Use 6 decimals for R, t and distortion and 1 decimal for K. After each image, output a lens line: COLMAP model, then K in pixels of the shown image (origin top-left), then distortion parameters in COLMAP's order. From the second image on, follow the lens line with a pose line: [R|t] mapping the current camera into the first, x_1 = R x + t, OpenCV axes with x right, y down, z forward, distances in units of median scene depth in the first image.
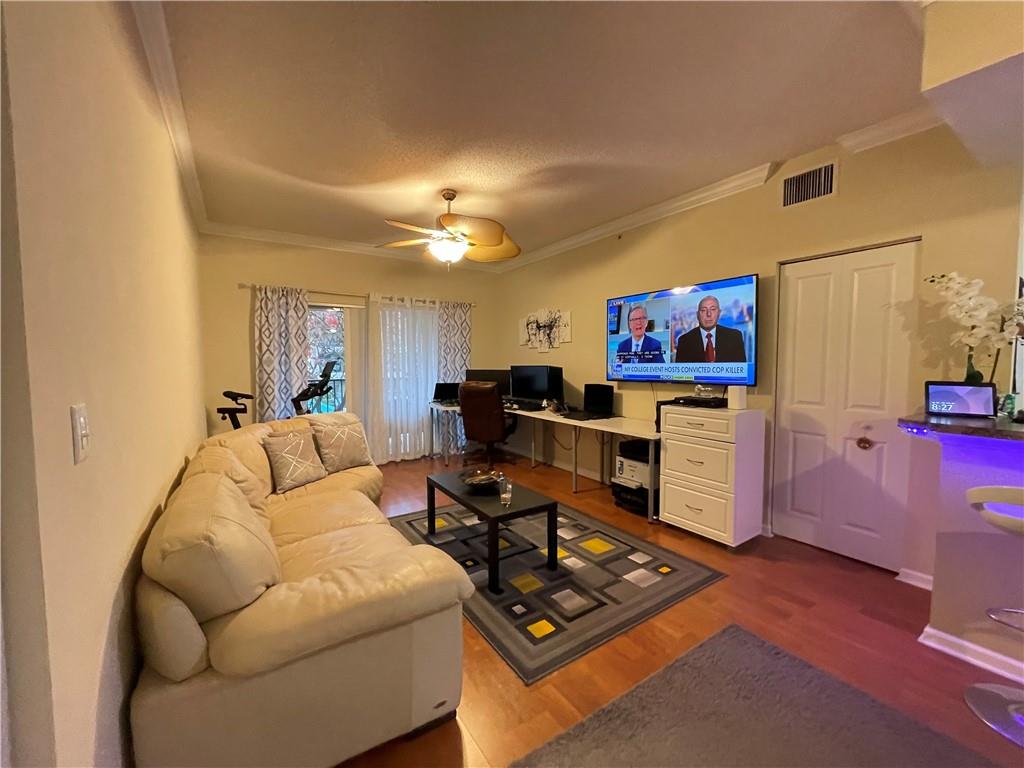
lens RADIAL K [[414.0, 0, 509.4], [0, 414.0, 385.4], [0, 0, 1]] dist [-0.000468, 0.000681]
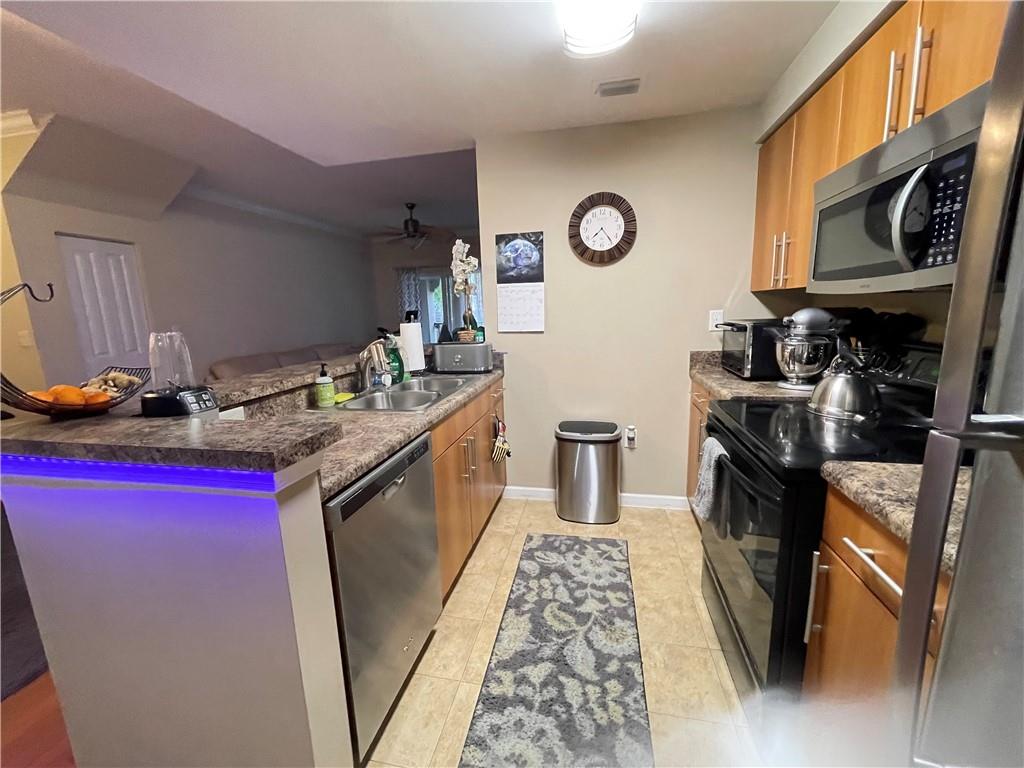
lens RADIAL K [[414.0, 0, 509.7], [0, 414.0, 384.7], [0, 0, 1]] dist [-0.000468, 0.000681]
pose [[0.700030, 0.109490, -0.705670, 1.405300], [-0.012371, 0.989887, 0.141317, -0.000051], [0.714006, -0.090197, 0.694305, 0.085287]]
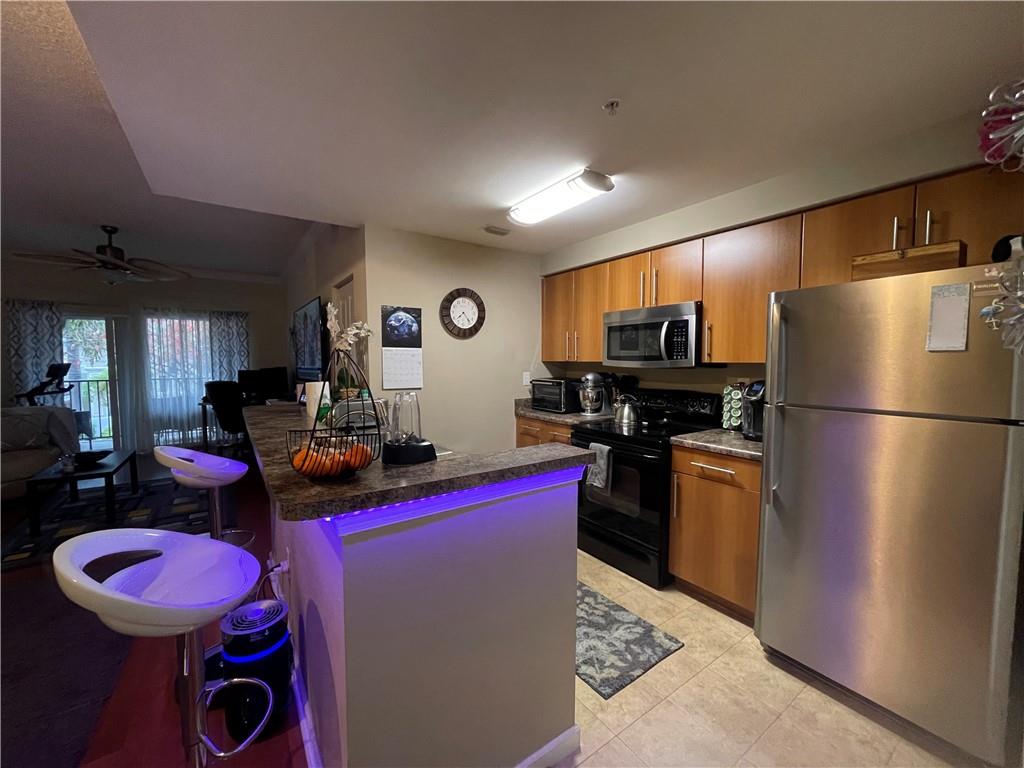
lens RADIAL K [[414.0, 0, 510.4], [0, 414.0, 385.7], [0, 0, 1]] dist [-0.000468, 0.000681]
pose [[0.999777, -0.000246, 0.021120, 1.061684], [0.000179, 0.999995, 0.003198, 0.001760], [-0.021121, -0.003193, 0.999772, -0.272256]]
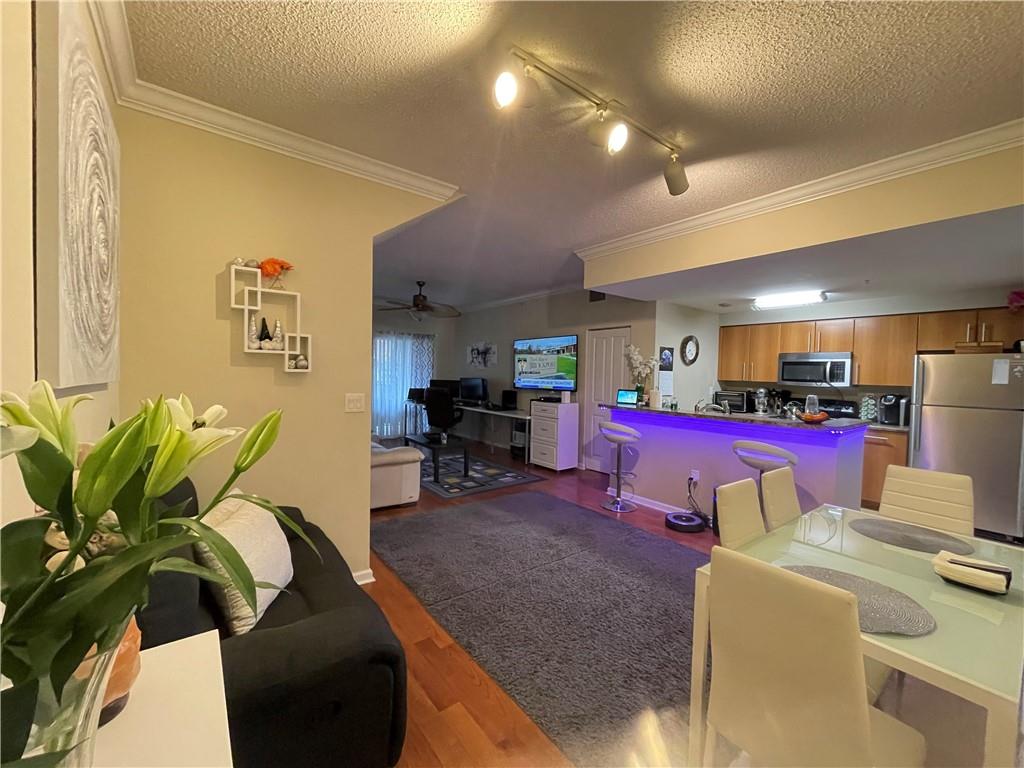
lens RADIAL K [[414.0, 0, 512.4], [0, 414.0, 384.5], [0, 0, 1]] dist [-0.000468, 0.000681]
pose [[0.996857, 0.021904, 0.076128, 0.132189], [-0.019821, 0.999411, -0.028012, 0.025914], [-0.076697, 0.026415, 0.996705, -0.863526]]
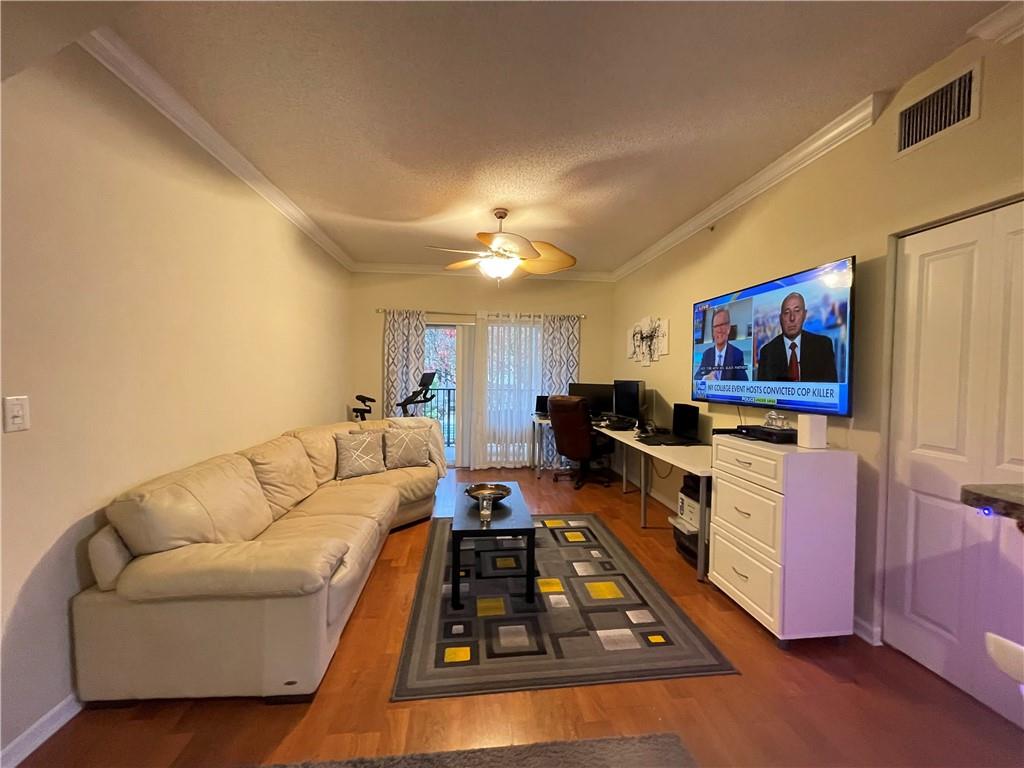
lens RADIAL K [[414.0, 0, 509.8], [0, 414.0, 385.3], [0, 0, 1]] dist [-0.000468, 0.000681]
pose [[0.887377, 0.028180, -0.460183, 0.375336], [-0.042006, 0.998921, -0.019831, -0.012832], [0.459128, 0.036928, 0.887602, 0.112139]]
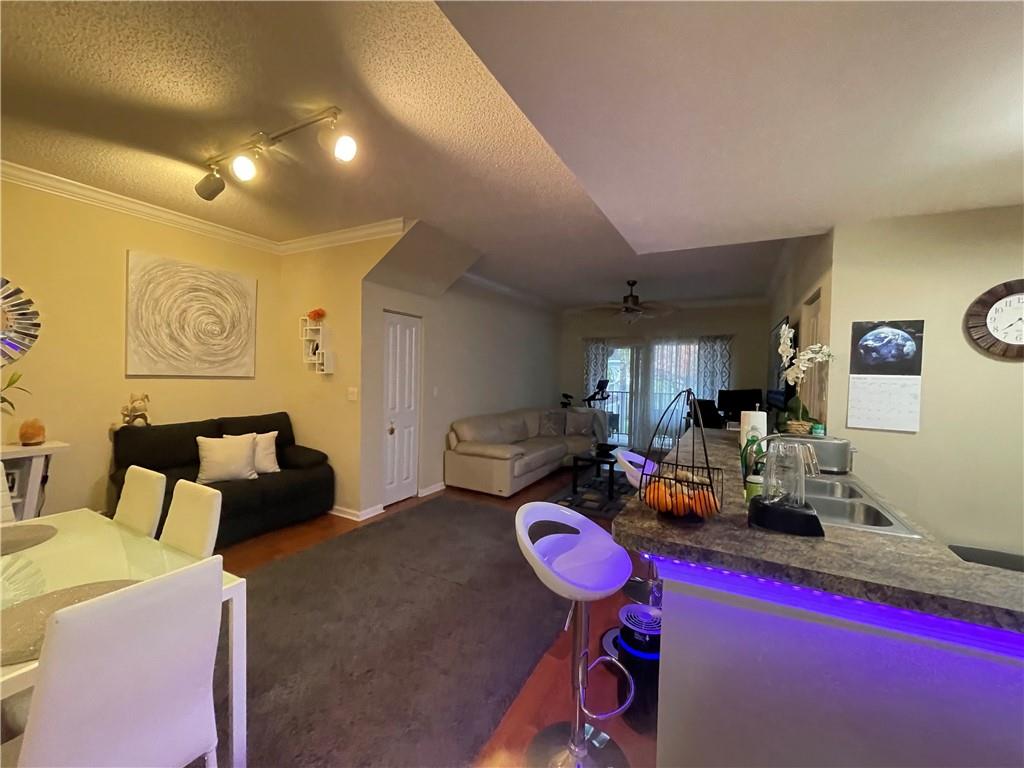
lens RADIAL K [[414.0, 0, 512.1], [0, 414.0, 385.0], [0, 0, 1]] dist [-0.000468, 0.000681]
pose [[0.482443, 0.039548, -0.875034, 1.147699], [-0.074452, 0.997217, 0.004022, -0.020327], [0.872757, 0.063207, 0.484045, -0.219516]]
